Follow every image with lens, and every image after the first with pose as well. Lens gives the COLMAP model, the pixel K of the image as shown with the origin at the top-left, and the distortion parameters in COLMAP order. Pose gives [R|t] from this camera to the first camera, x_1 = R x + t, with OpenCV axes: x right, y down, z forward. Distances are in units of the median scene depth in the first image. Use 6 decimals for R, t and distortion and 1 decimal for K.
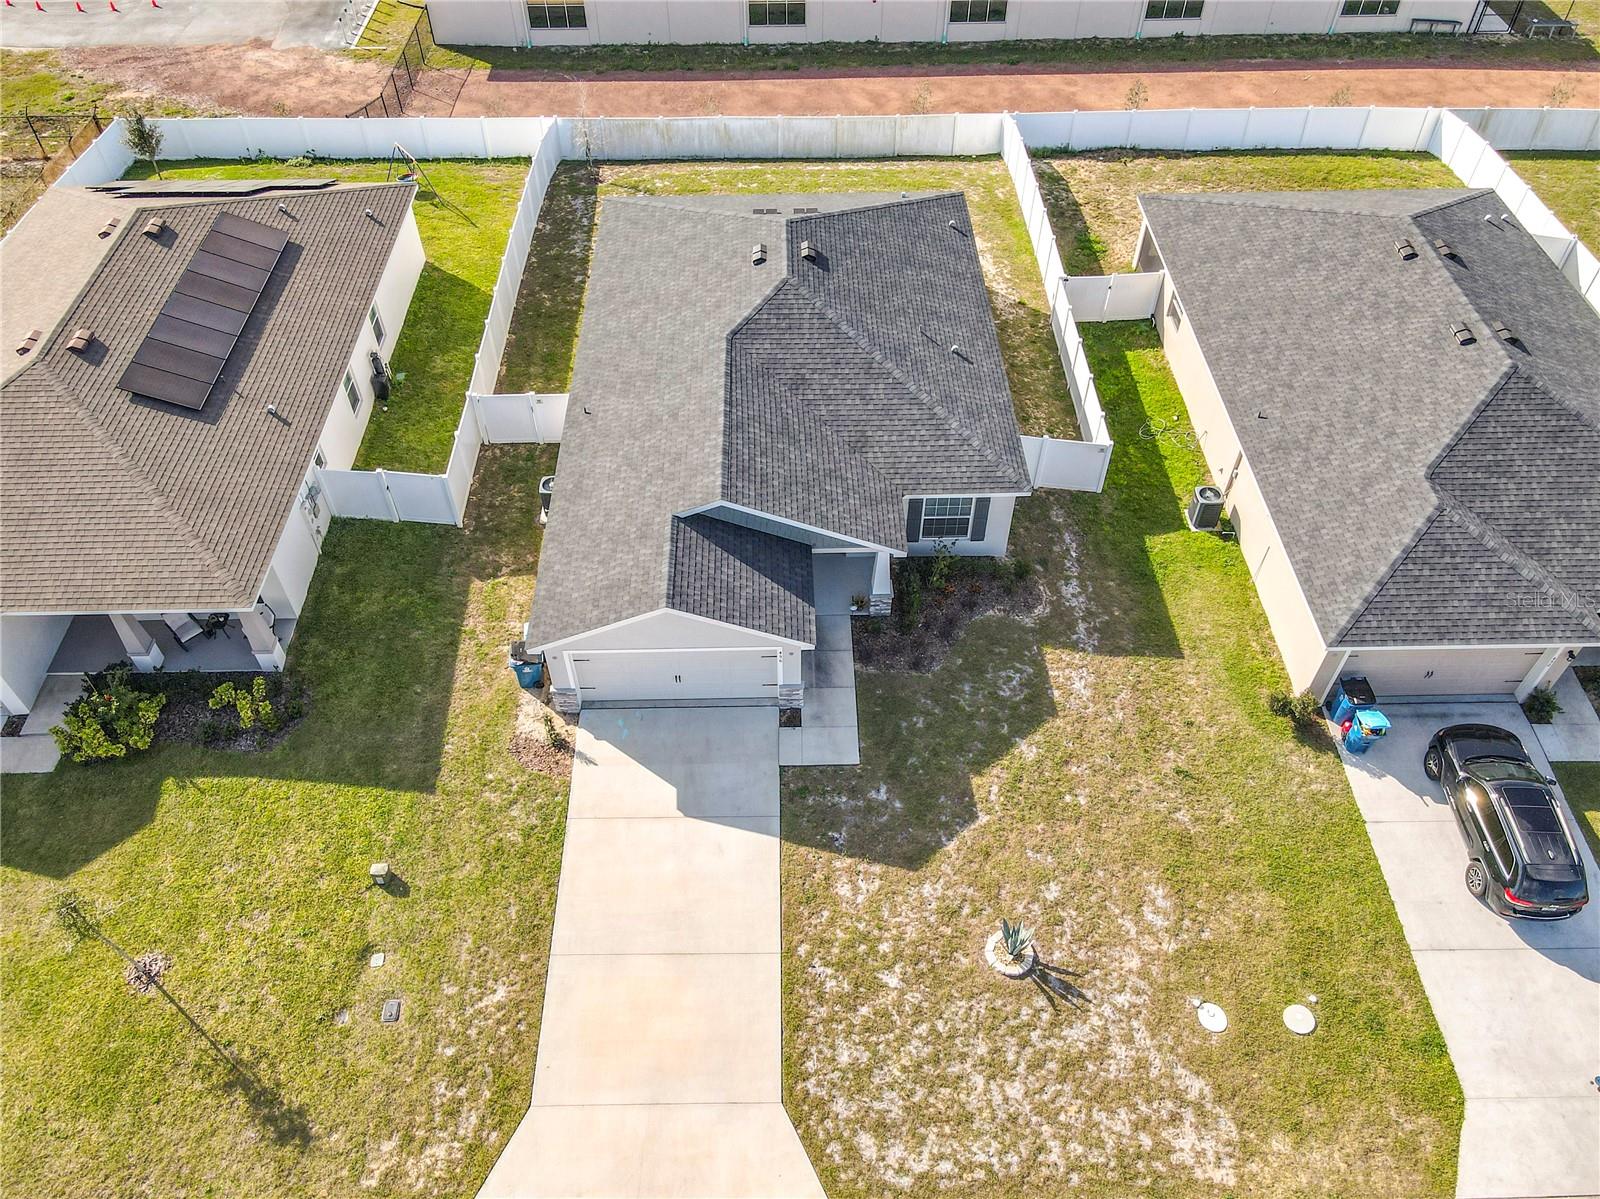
lens RADIAL K [[1181.8, 0, 800.0], [0, 1181.8, 599.5], [0, 0, 1]] dist [0.008273, 0.008313]
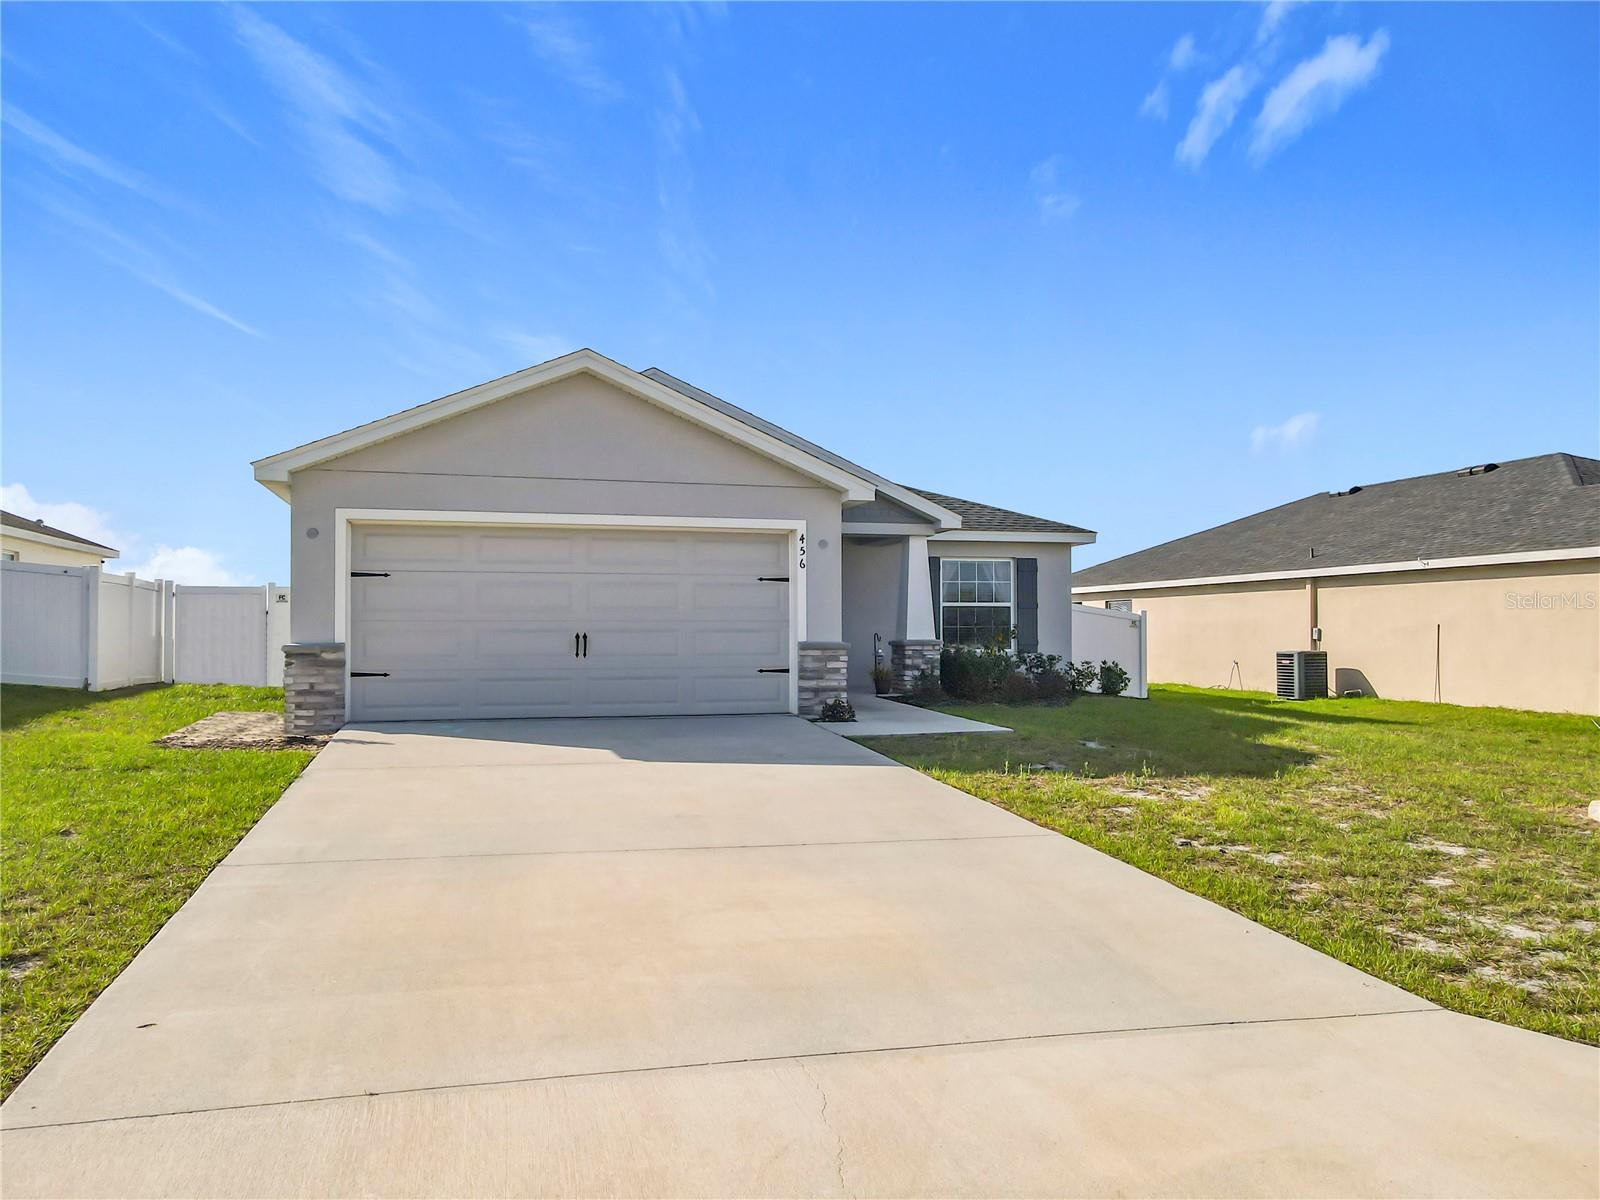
lens RADIAL K [[1171.7, 0, 798.4], [0, 1171.7, 607.1], [0, 0, 1]] dist [0.017855, 0.004896]
pose [[0.968438, 0.013474, 0.248892, -0.134352], [0.178590, 0.659064, -0.730575, 0.404010], [-0.173879, 0.751966, 0.635856, 0.675121]]
